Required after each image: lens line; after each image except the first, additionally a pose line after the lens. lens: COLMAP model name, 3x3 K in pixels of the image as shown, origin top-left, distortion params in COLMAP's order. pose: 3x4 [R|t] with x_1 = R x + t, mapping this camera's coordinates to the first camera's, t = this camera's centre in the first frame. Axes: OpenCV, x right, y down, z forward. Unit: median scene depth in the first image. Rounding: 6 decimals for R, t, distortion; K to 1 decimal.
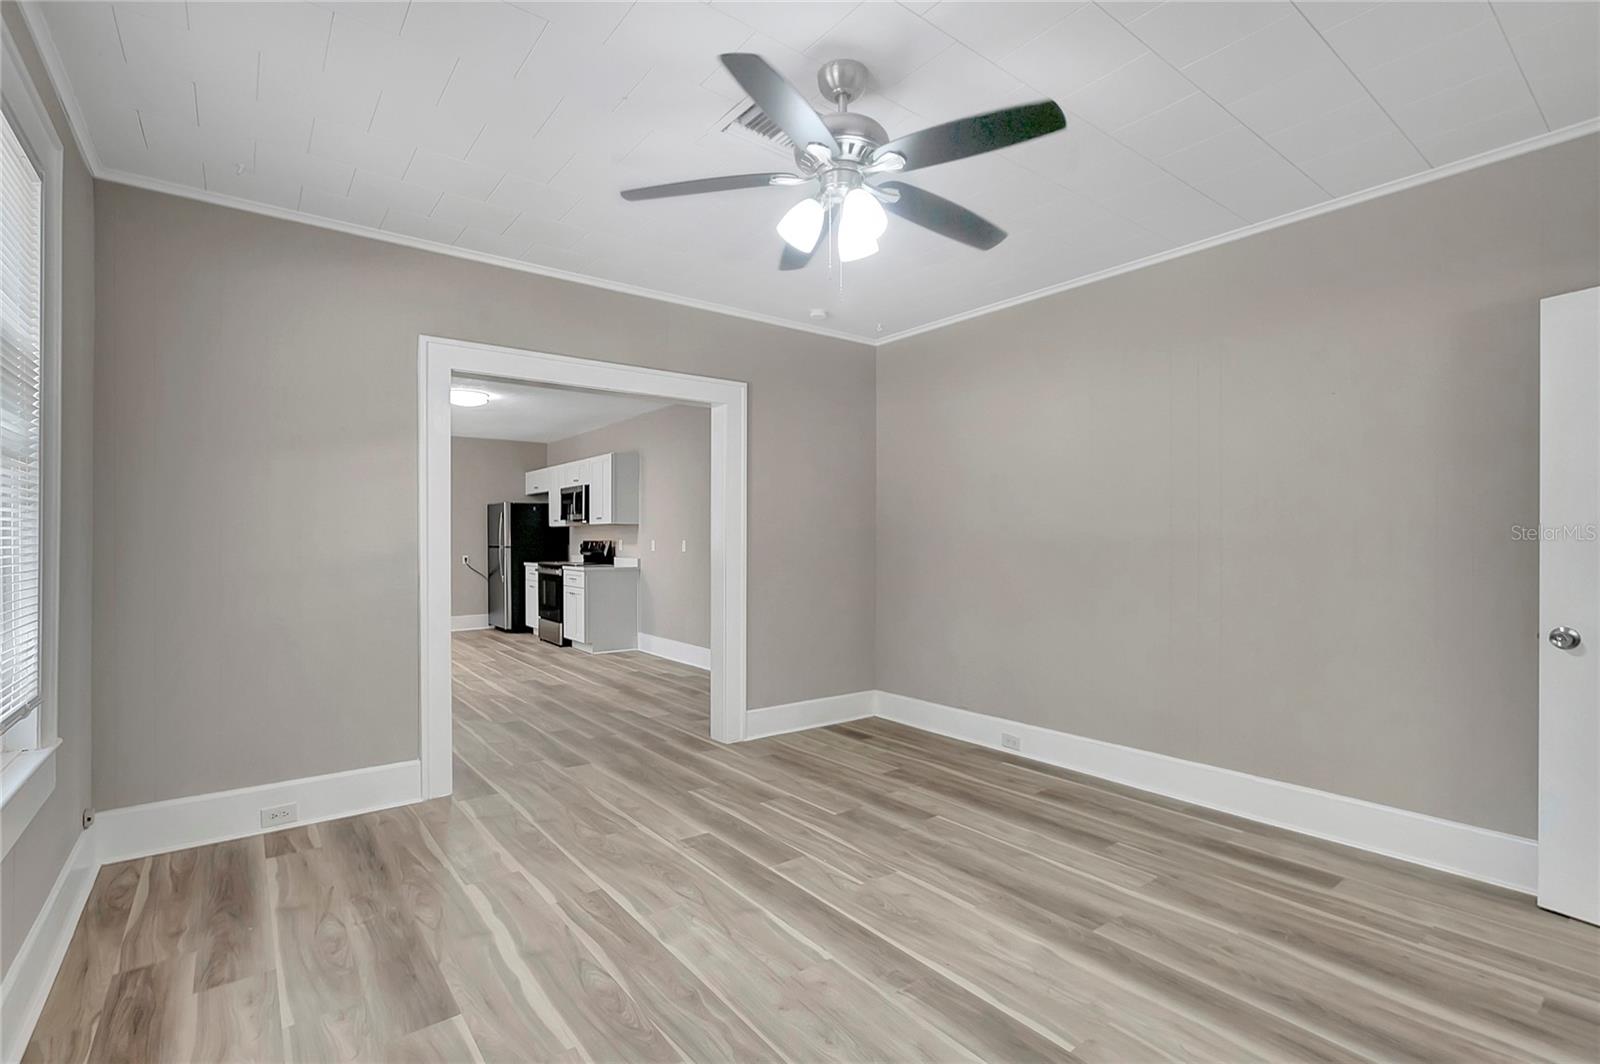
lens RADIAL K [[726.4, 0, 780.9], [0, 726.4, 547.4], [0, 0, 1]] dist [-0.000274, 0.000700]
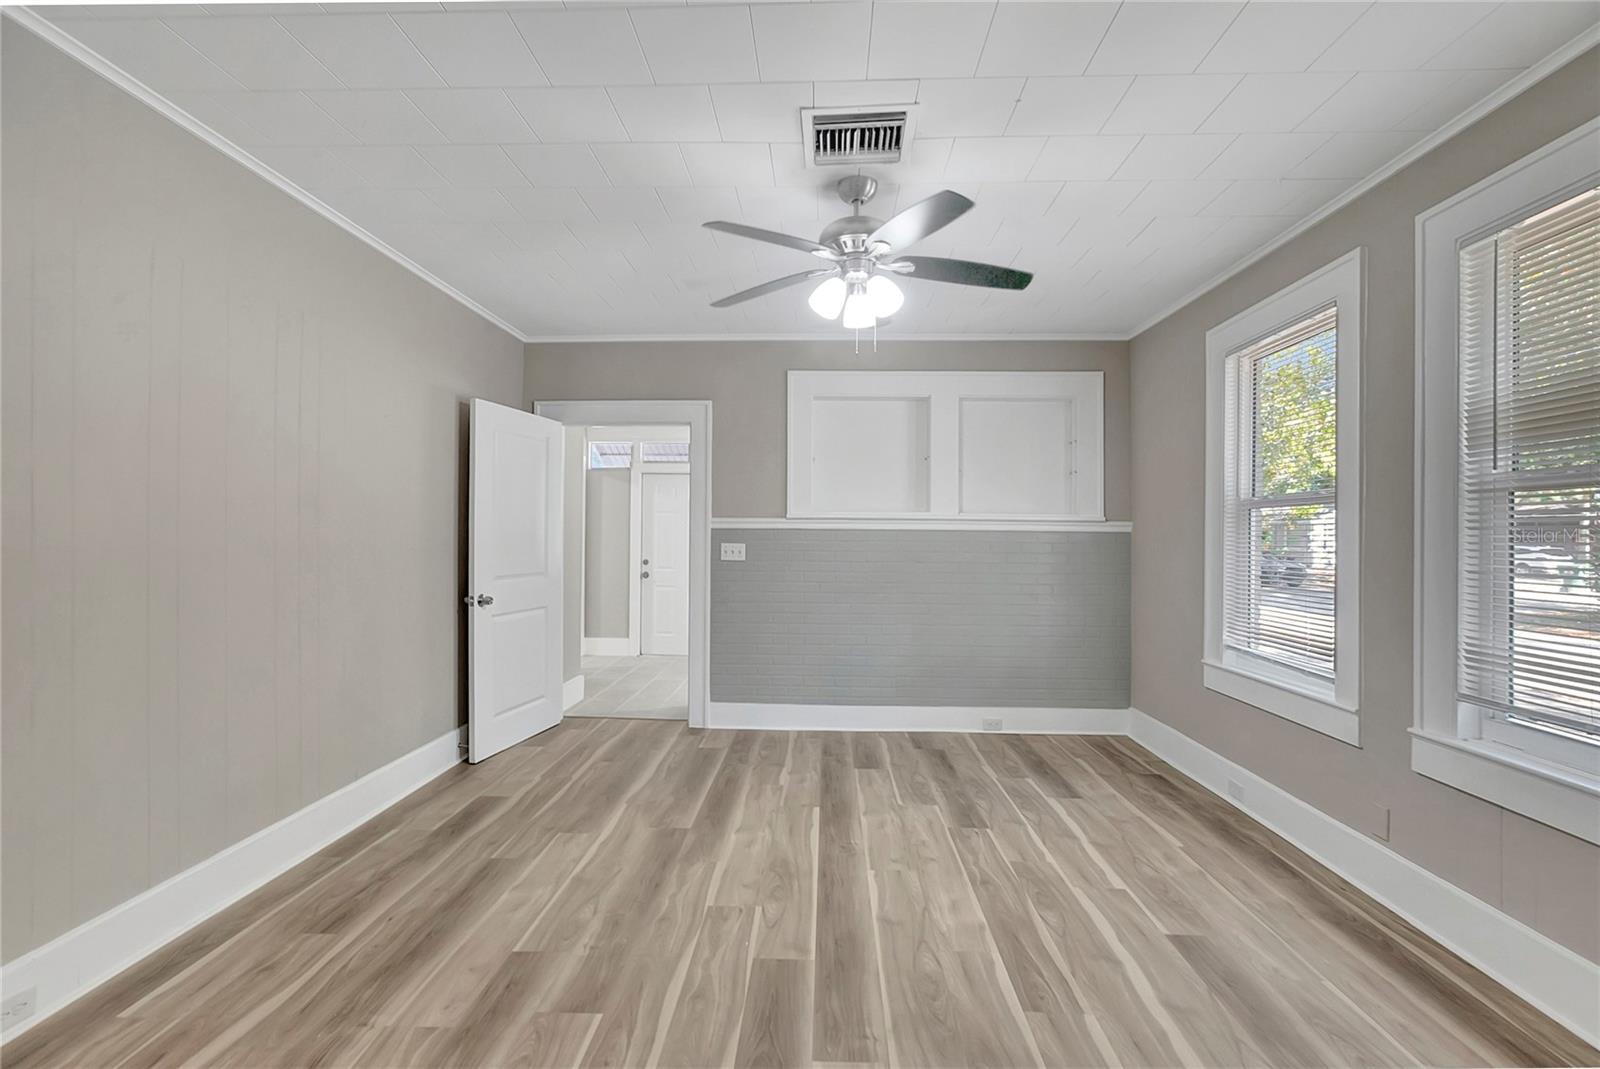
lens RADIAL K [[727.6, 0, 796.1], [0, 727.6, 533.4], [0, 0, 1]] dist [-0.001472, 0.000194]
pose [[-0.771470, -0.006651, 0.636231, -0.391137], [-0.002491, 0.999969, 0.007434, -0.029802], [-0.636261, 0.004150, -0.771463, 1.245412]]
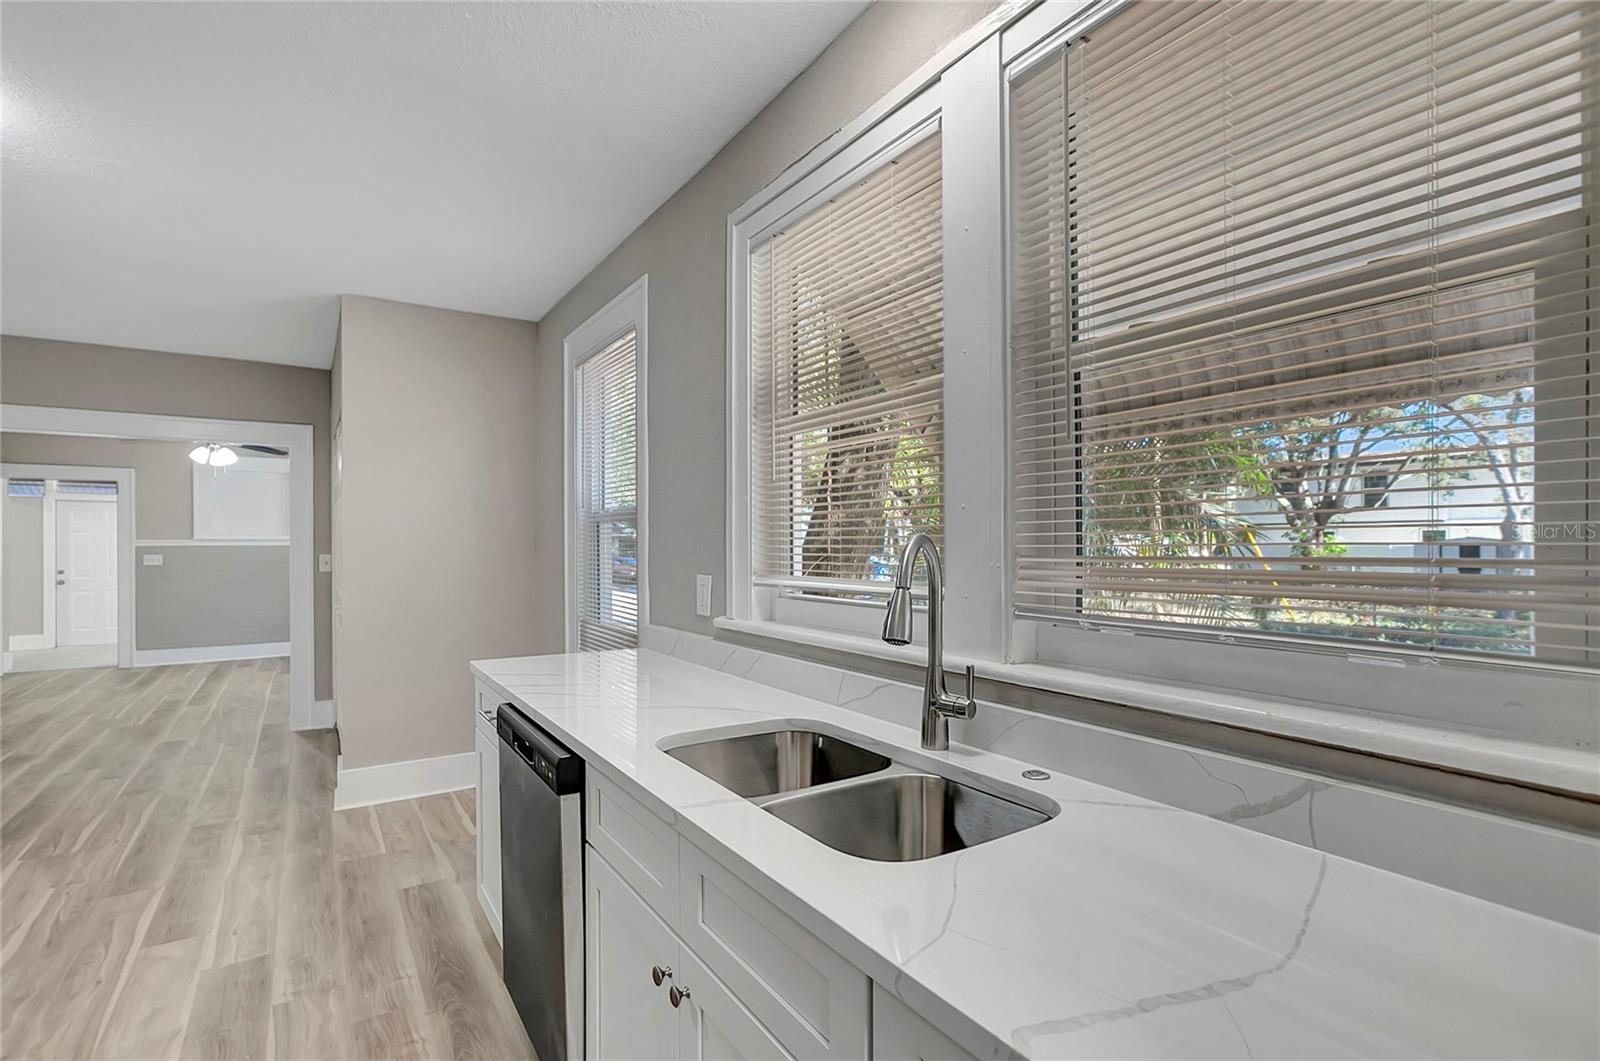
lens RADIAL K [[726.4, 0, 780.9], [0, 726.4, 545.9], [0, 0, 1]] dist [-0.000274, 0.000700]
pose [[-0.997947, 0.001657, 0.064016, -1.589494], [0.002564, 0.999897, 0.014089, -0.057640], [-0.063986, 0.014224, -0.997849, 2.460066]]
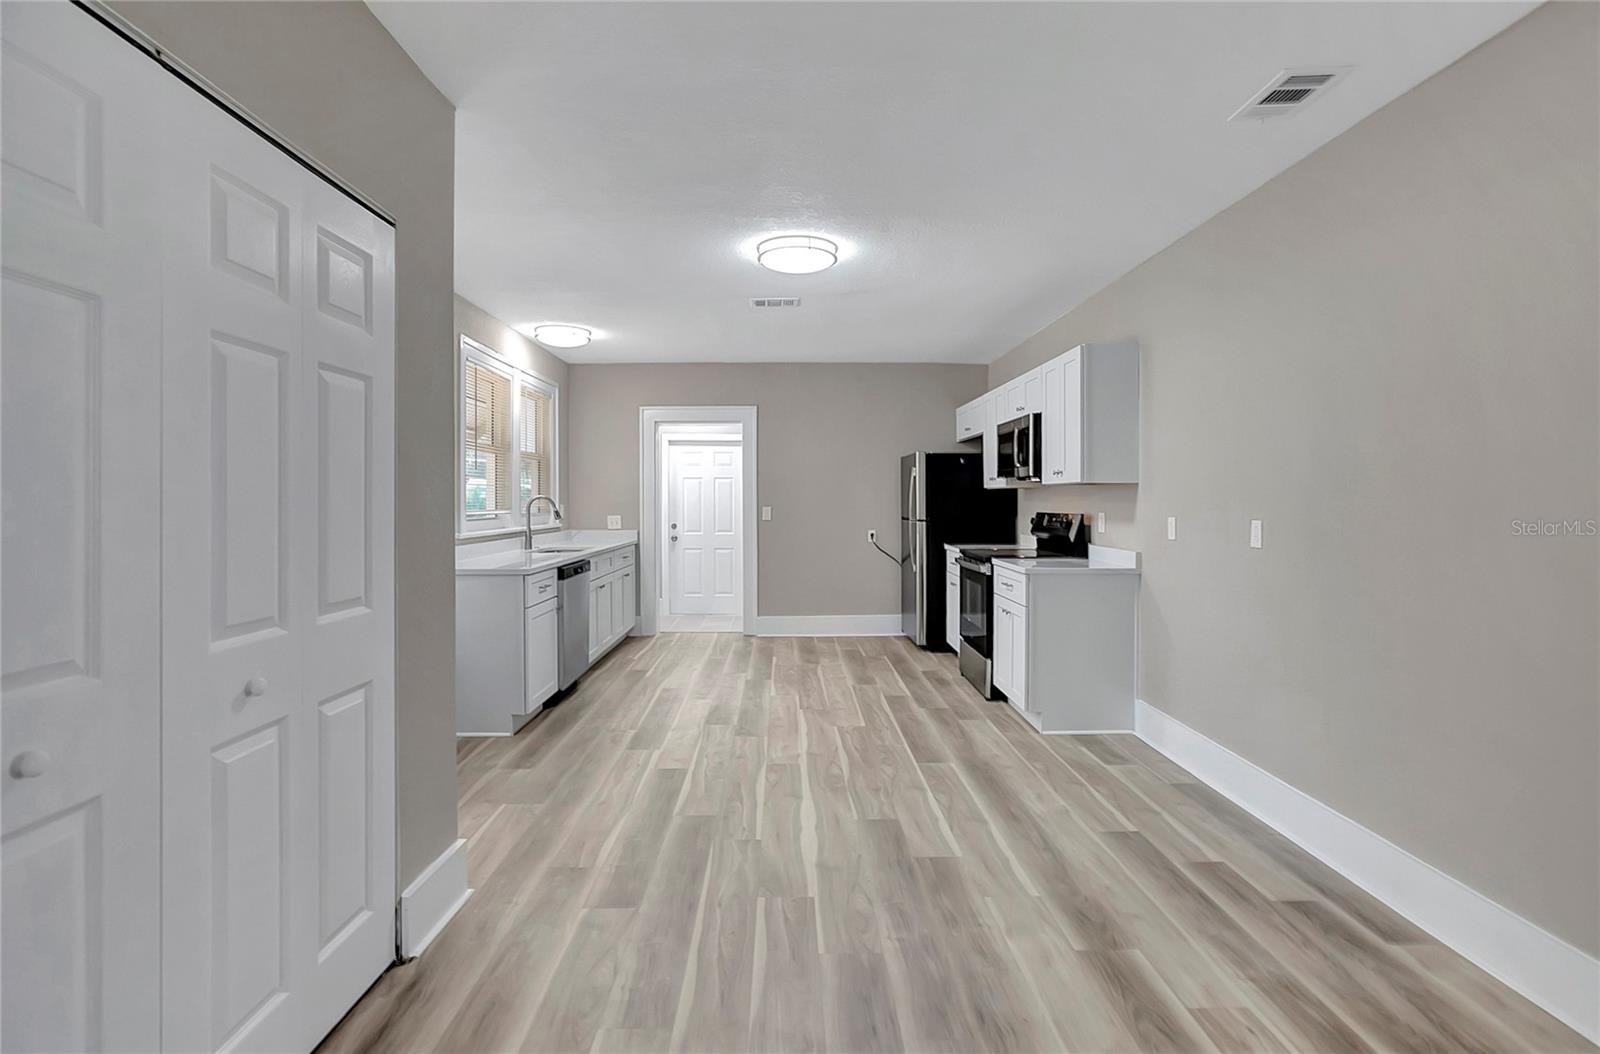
lens RADIAL K [[732.0, 0, 781.4], [0, 732.0, 498.8], [0, 0, 1]] dist [-0.025510, 0.000222]
pose [[0.800325, -0.003514, -0.599557, -0.219073], [-0.003837, 0.999932, -0.010982, -0.033985], [0.599555, 0.011090, 0.800257, 1.072382]]
